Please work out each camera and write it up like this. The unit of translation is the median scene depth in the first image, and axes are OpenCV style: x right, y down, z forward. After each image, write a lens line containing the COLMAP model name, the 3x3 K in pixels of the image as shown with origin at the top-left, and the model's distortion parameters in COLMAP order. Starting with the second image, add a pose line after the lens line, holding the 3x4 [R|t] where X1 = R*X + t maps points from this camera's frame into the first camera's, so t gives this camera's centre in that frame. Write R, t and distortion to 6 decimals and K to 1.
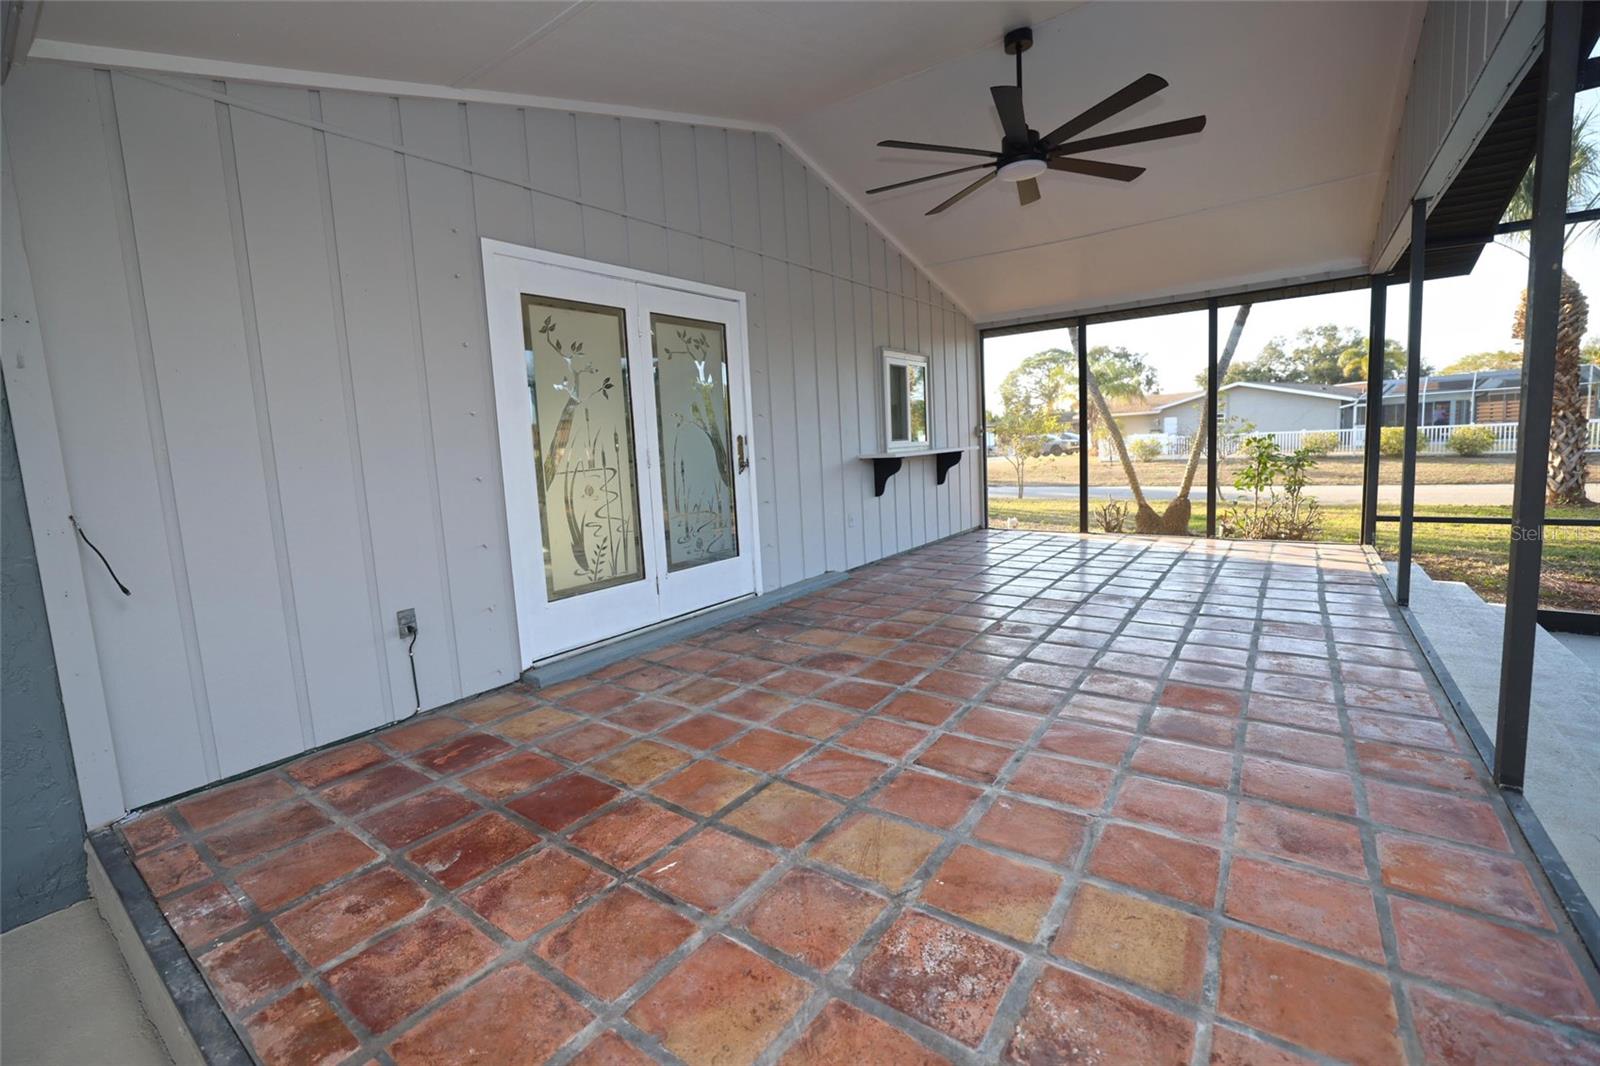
lens RADIAL K [[684.8, 0, 789.2], [0, 684.8, 523.2], [0, 0, 1]] dist [-0.014412, 0.003430]
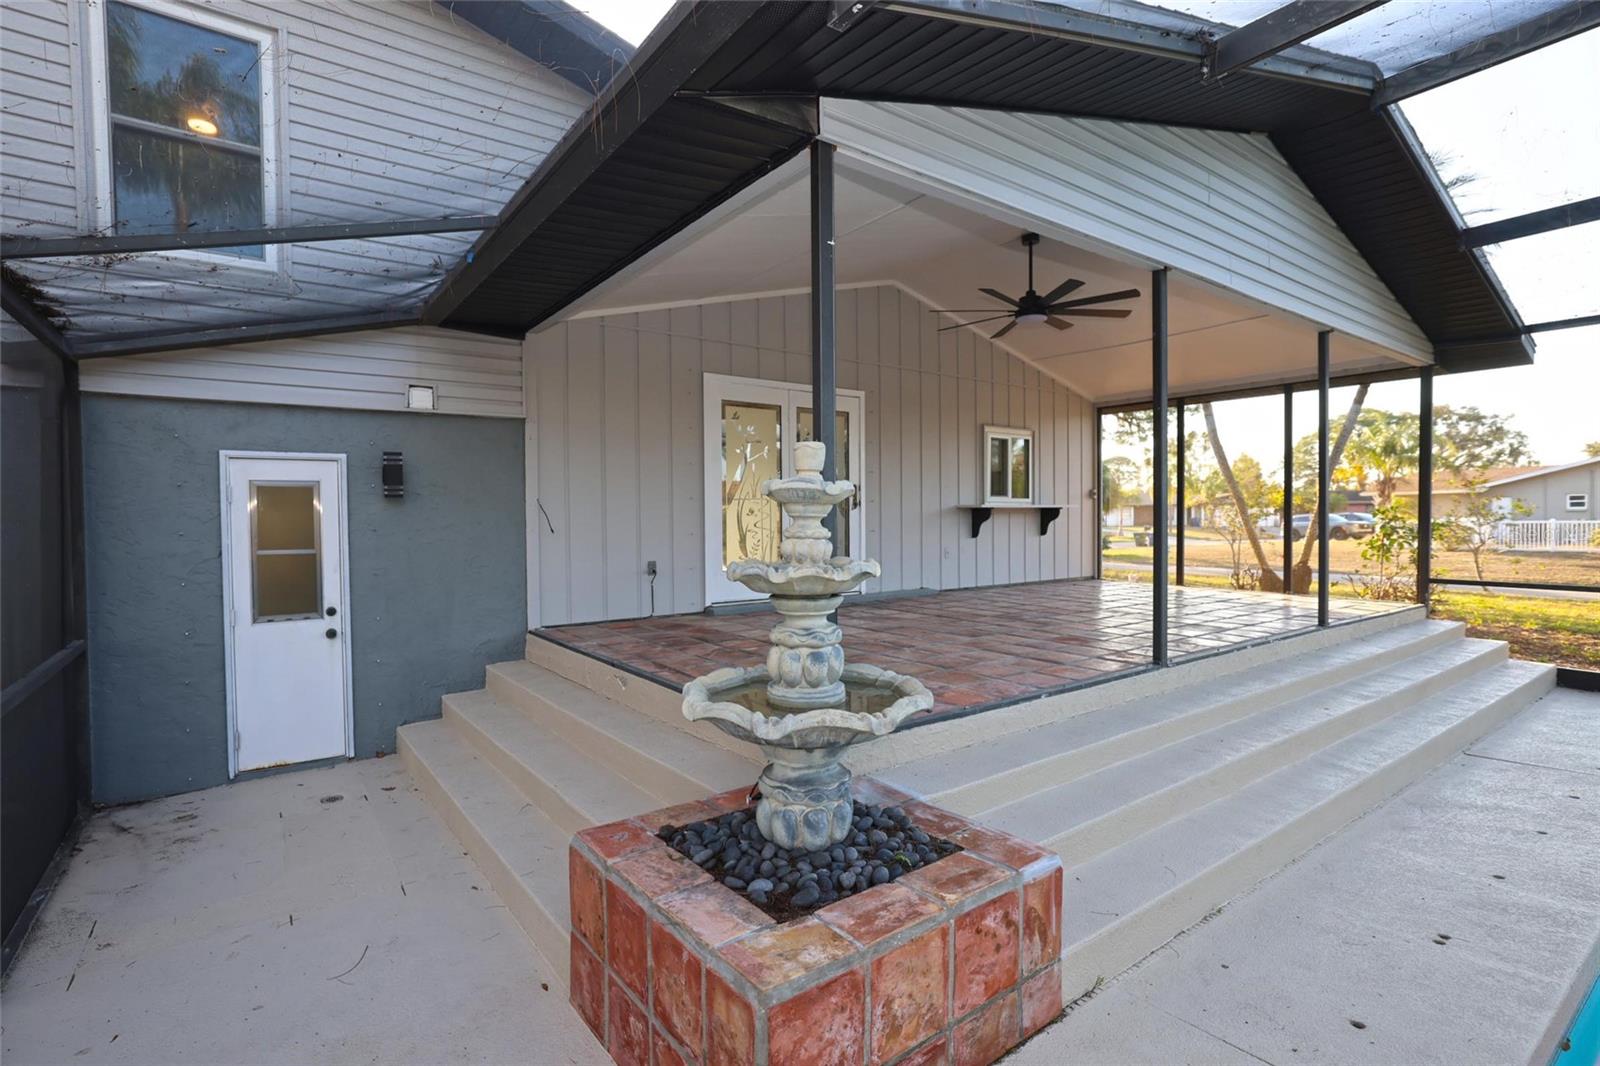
lens RADIAL K [[774.6, 0, 811.2], [0, 774.6, 538.7], [0, 0, 1]] dist [0.018876, 0.000285]
pose [[0.961464, 0.053957, -0.269583, 0.380509], [-0.075008, 0.994835, -0.068396, 0.143757], [0.264500, 0.085981, 0.960545, -0.822450]]
